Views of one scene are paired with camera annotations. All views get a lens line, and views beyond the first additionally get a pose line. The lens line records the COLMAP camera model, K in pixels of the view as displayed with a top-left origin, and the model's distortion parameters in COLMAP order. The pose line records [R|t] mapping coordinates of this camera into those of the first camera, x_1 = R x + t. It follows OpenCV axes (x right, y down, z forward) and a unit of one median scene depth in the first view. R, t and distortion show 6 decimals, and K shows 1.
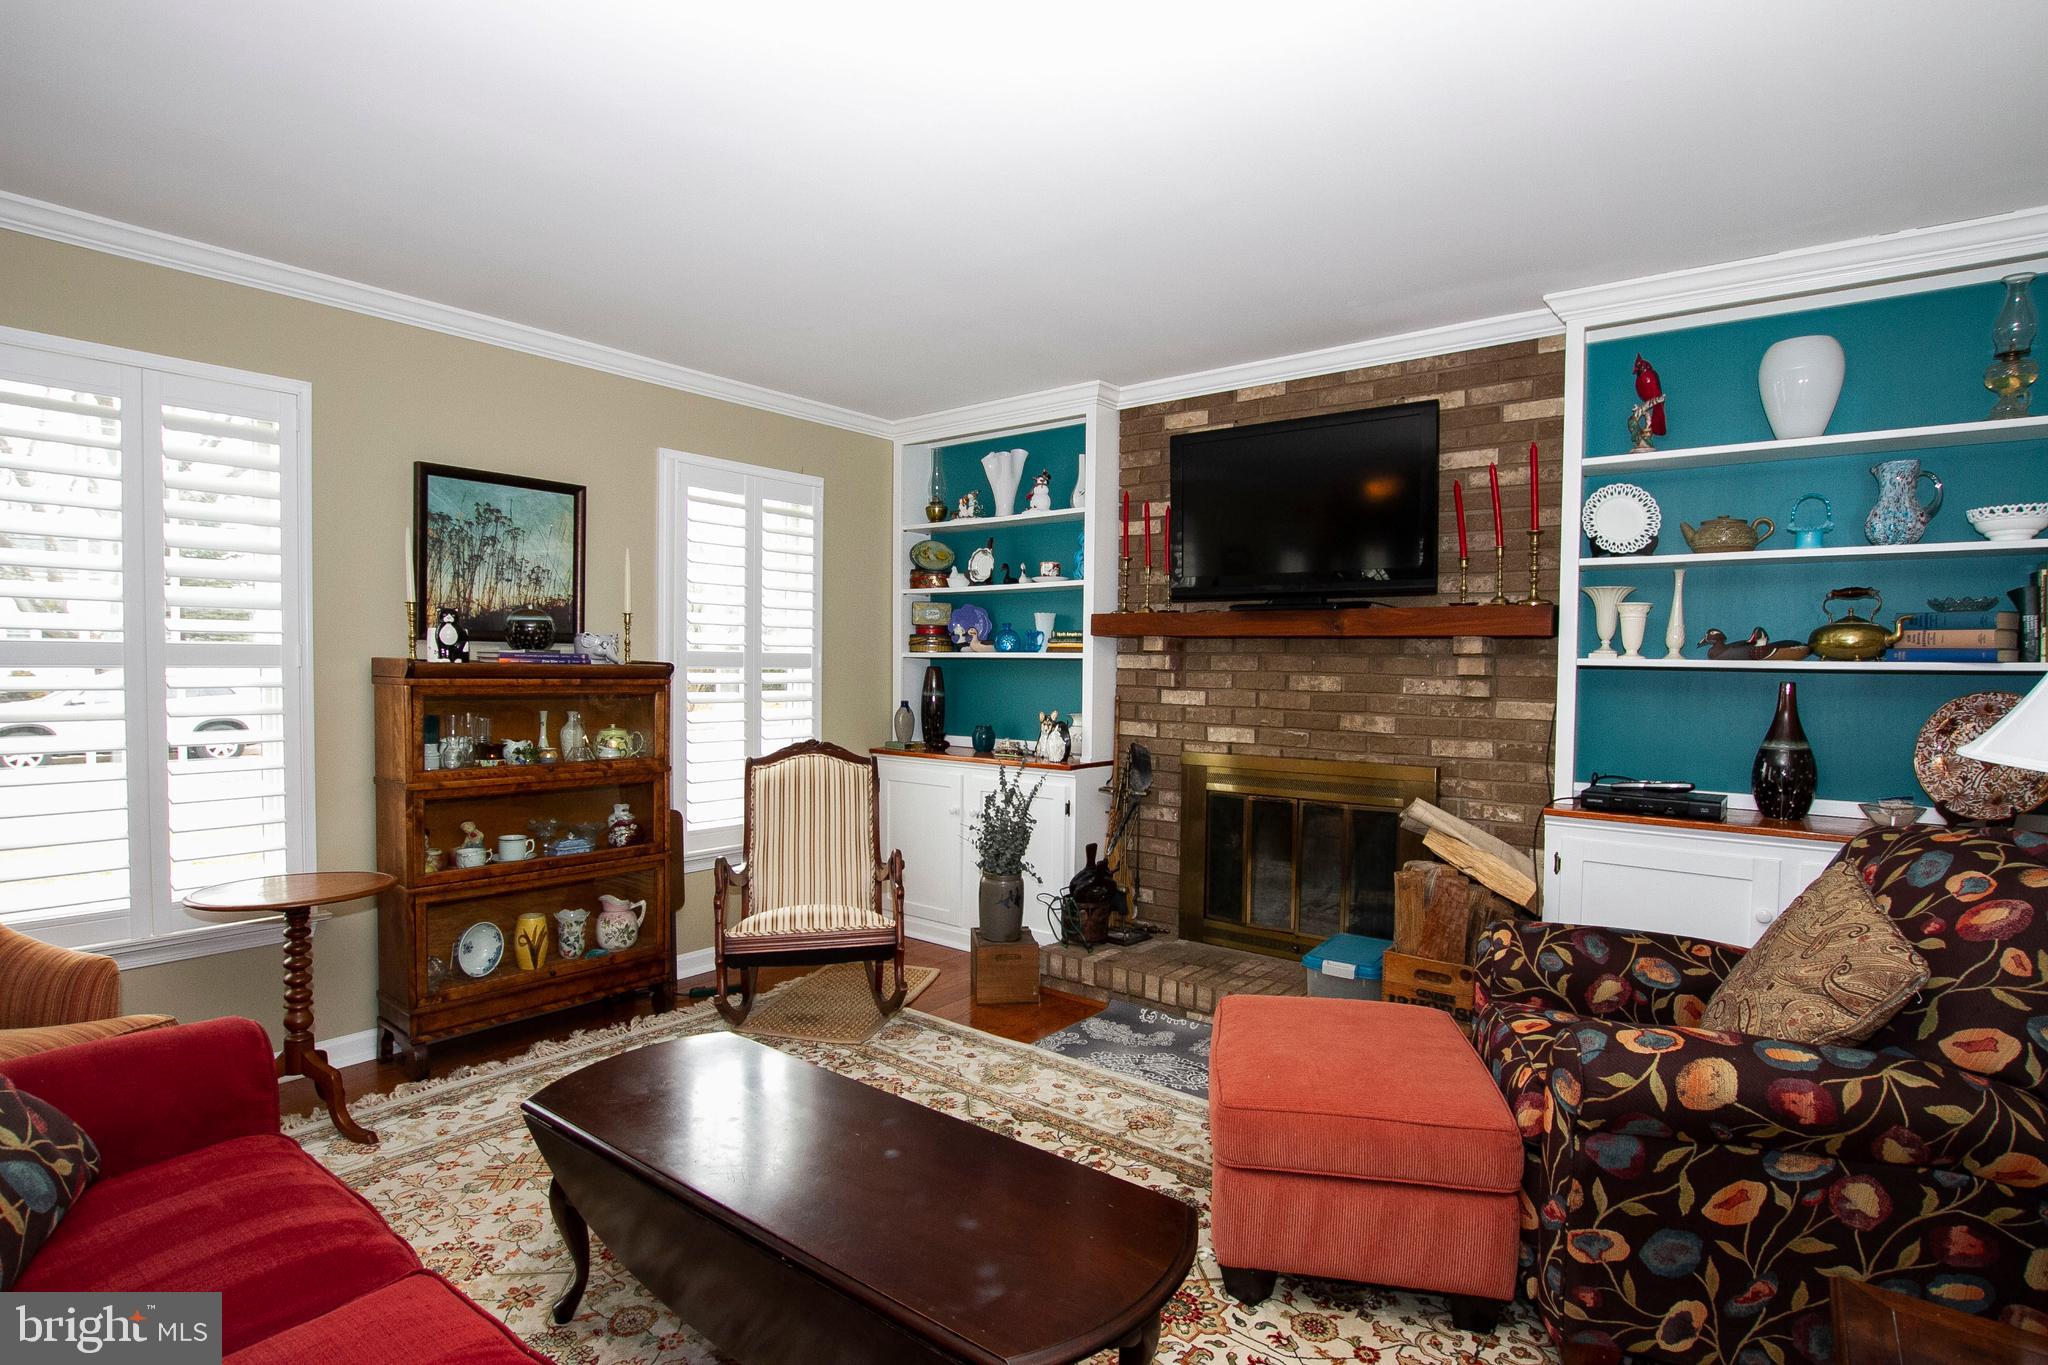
lens RADIAL K [[1061.9, 0, 1024.0], [0, 1061.9, 682.5], [0, 0, 1]] dist [-0.016419, 0.000793]
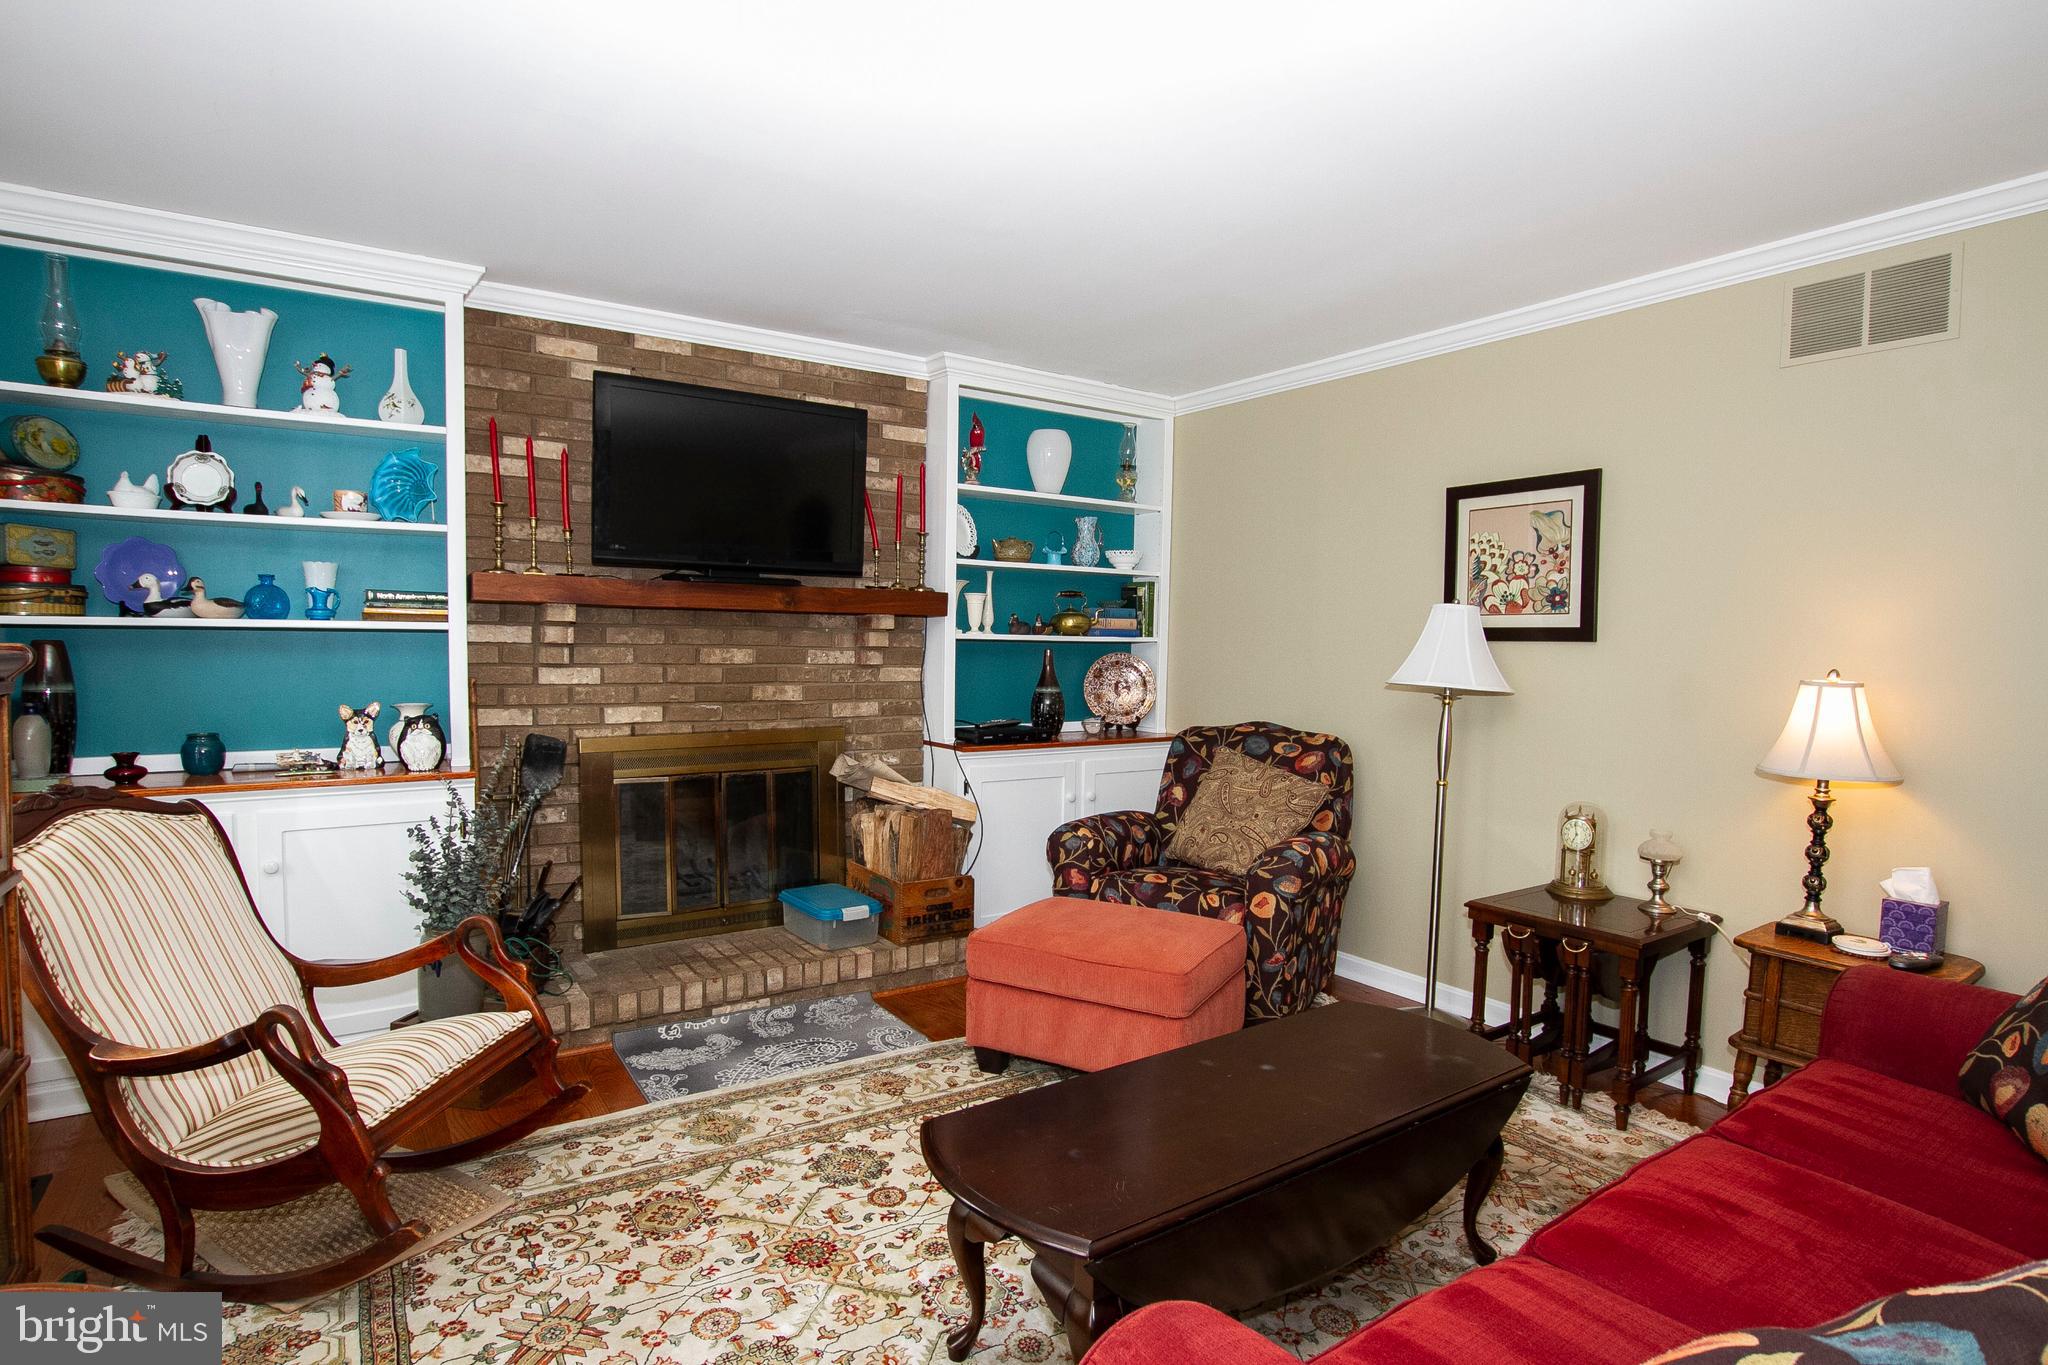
lens RADIAL K [[1065.9, 0, 1014.8], [0, 1065.9, 691.1], [0, 0, 1]] dist [-0.026678, 0.001785]
pose [[0.289430, -0.050503, 0.955866, -0.659423], [0.011093, 0.998717, 0.049408, -0.013832], [-0.957135, -0.003696, 0.289619, 0.479061]]
